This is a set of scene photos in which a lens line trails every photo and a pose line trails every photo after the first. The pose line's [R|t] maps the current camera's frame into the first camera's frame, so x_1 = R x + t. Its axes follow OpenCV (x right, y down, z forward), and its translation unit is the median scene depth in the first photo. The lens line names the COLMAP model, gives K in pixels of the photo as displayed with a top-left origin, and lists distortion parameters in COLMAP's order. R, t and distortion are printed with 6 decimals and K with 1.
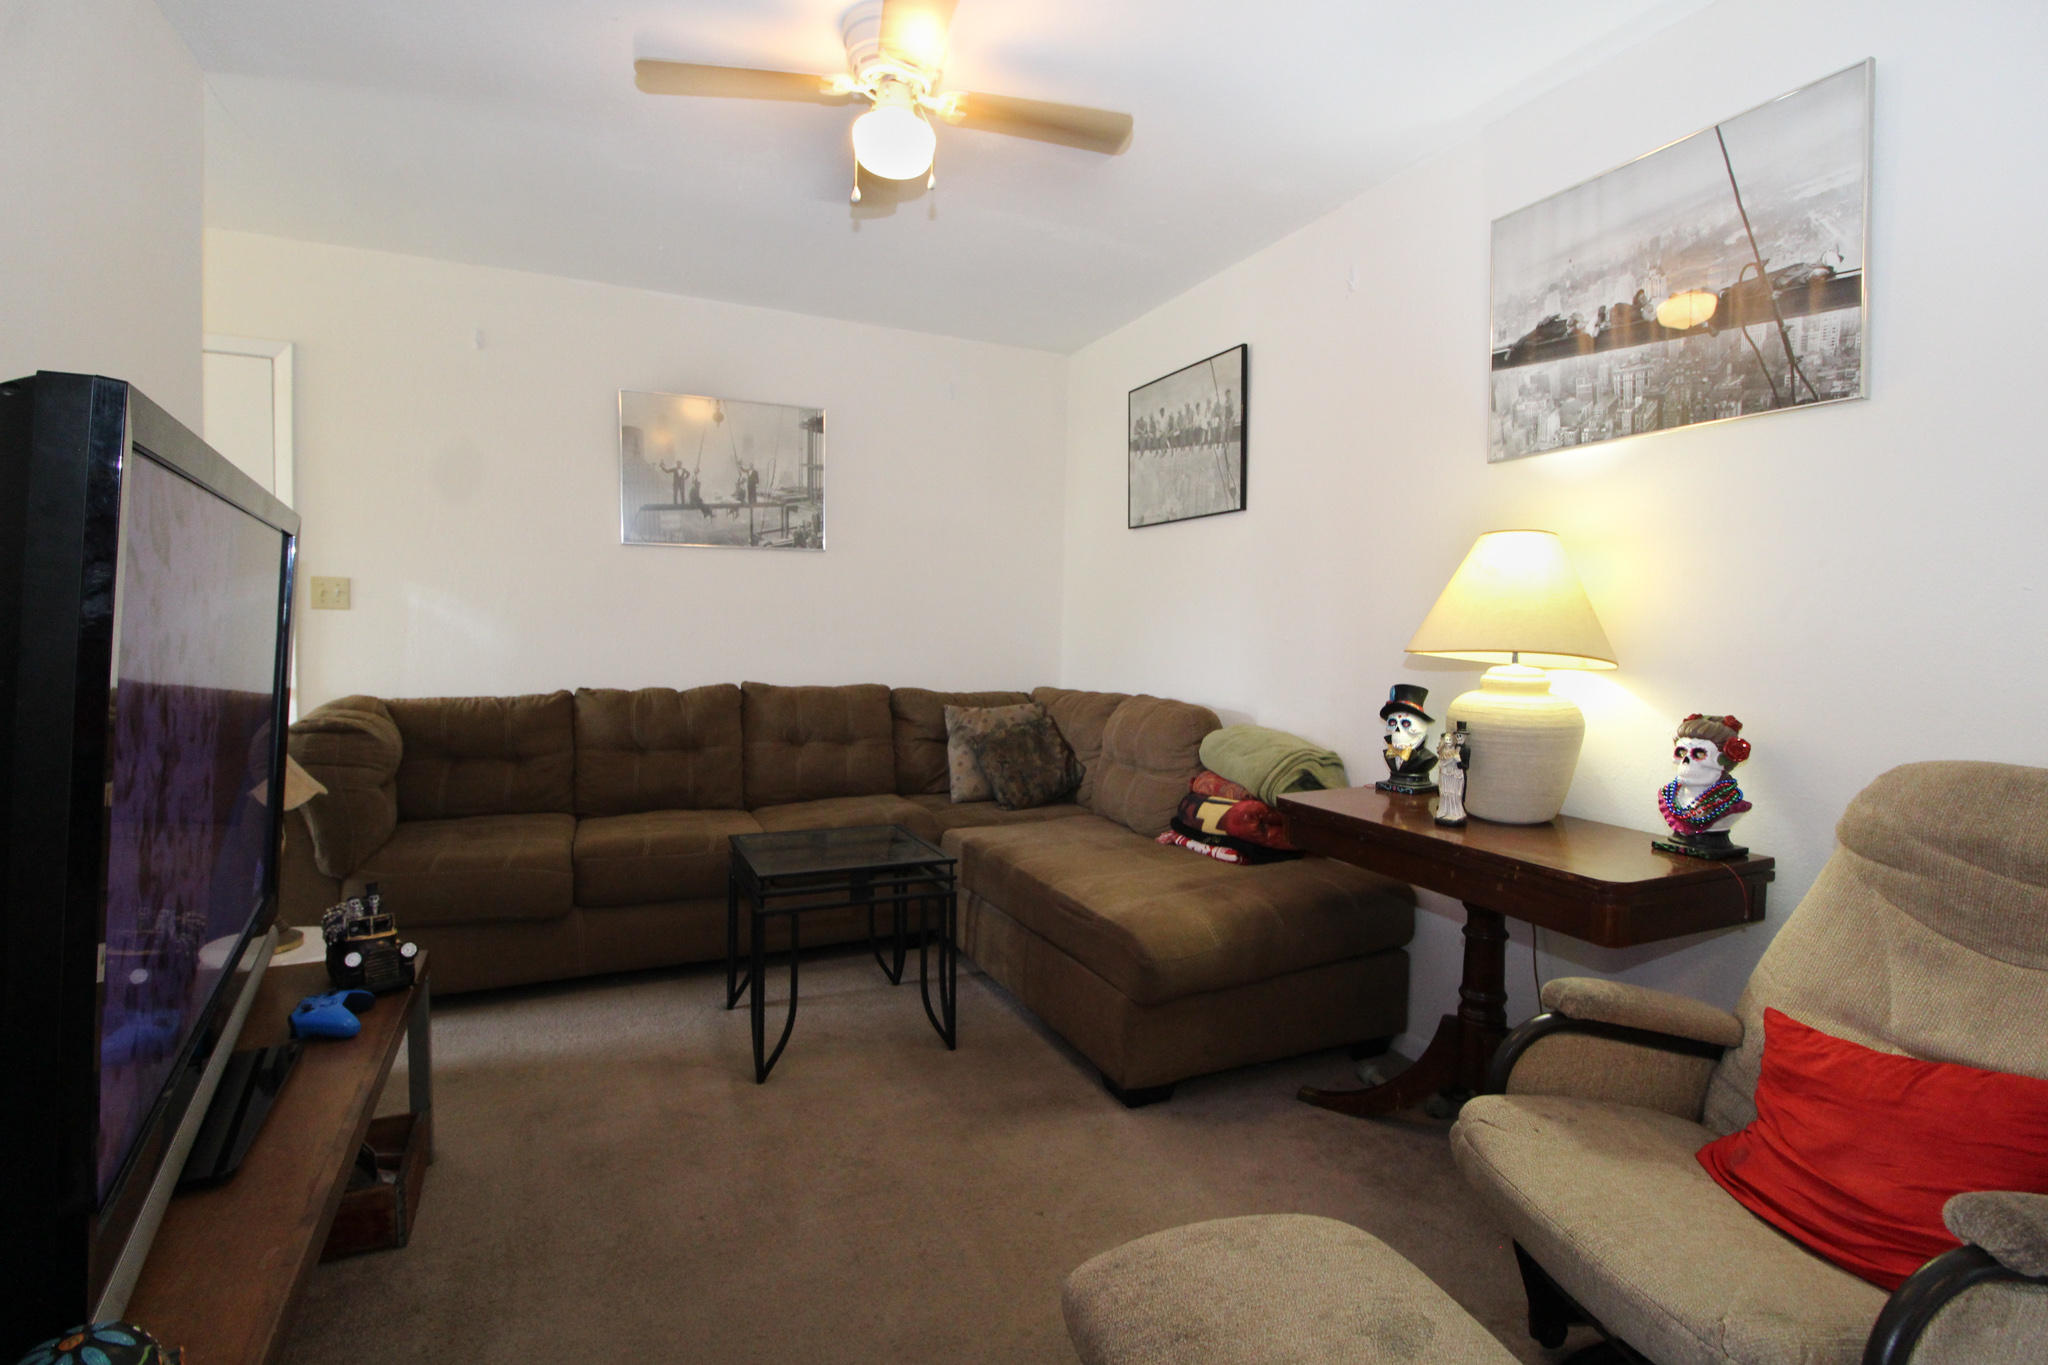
lens RADIAL K [[935.2, 0, 1031.2], [0, 935.2, 678.6], [0, 0, 1]] dist [0.012205, -0.018797]
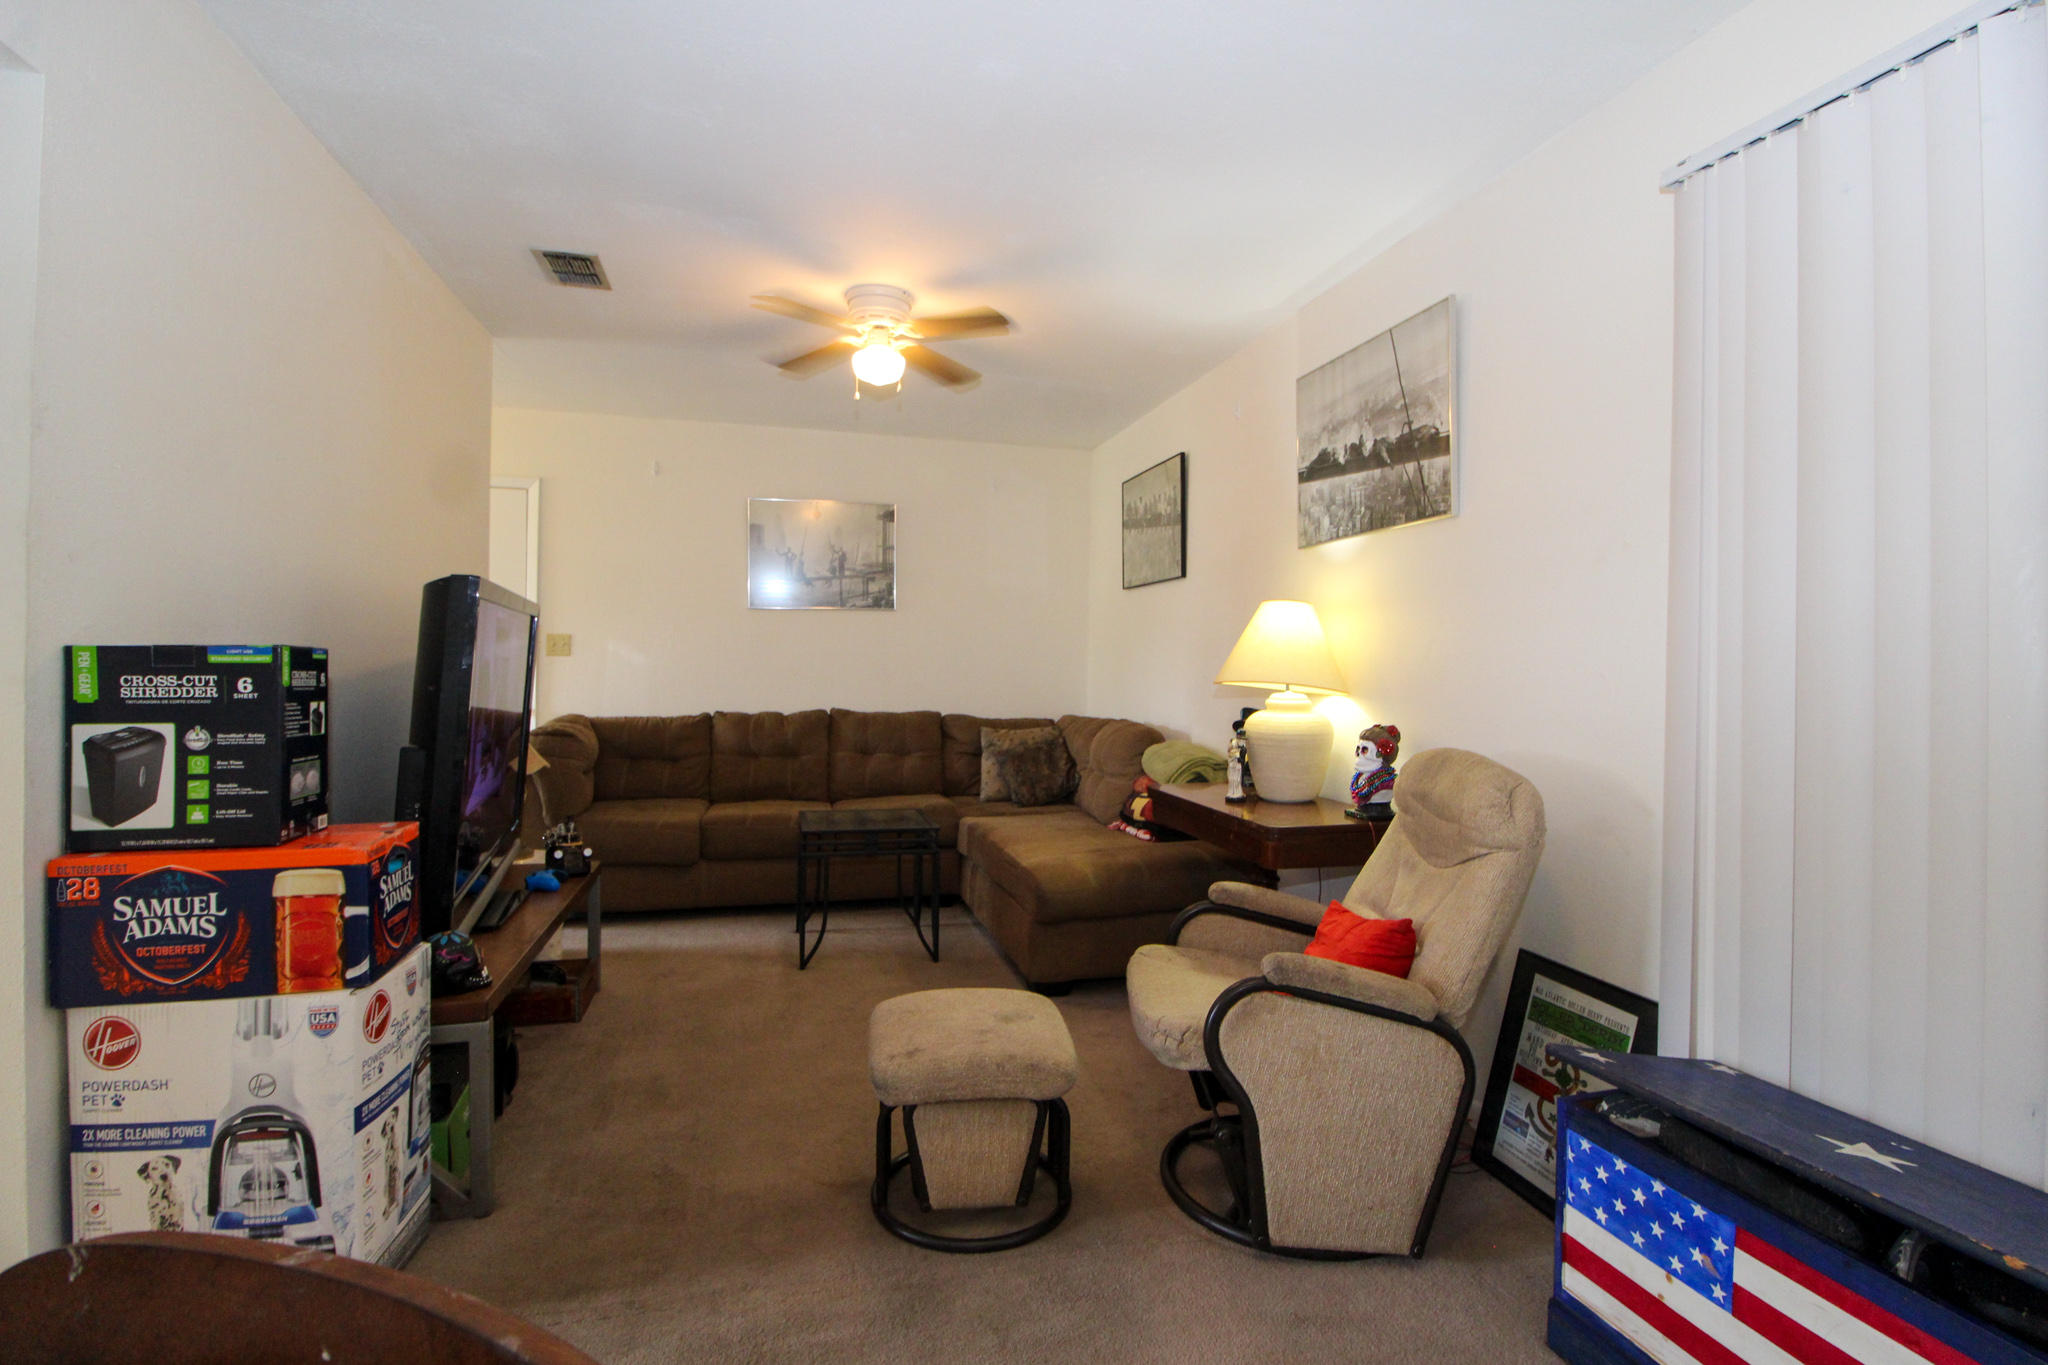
lens RADIAL K [[935.2, 0, 1031.2], [0, 935.2, 678.6], [0, 0, 1]] dist [0.012205, -0.018797]
pose [[0.983501, -0.000310, -0.180903, 0.291214], [-0.007478, 0.999074, -0.042365, 0.021248], [0.180748, 0.043019, 0.982588, -0.364285]]
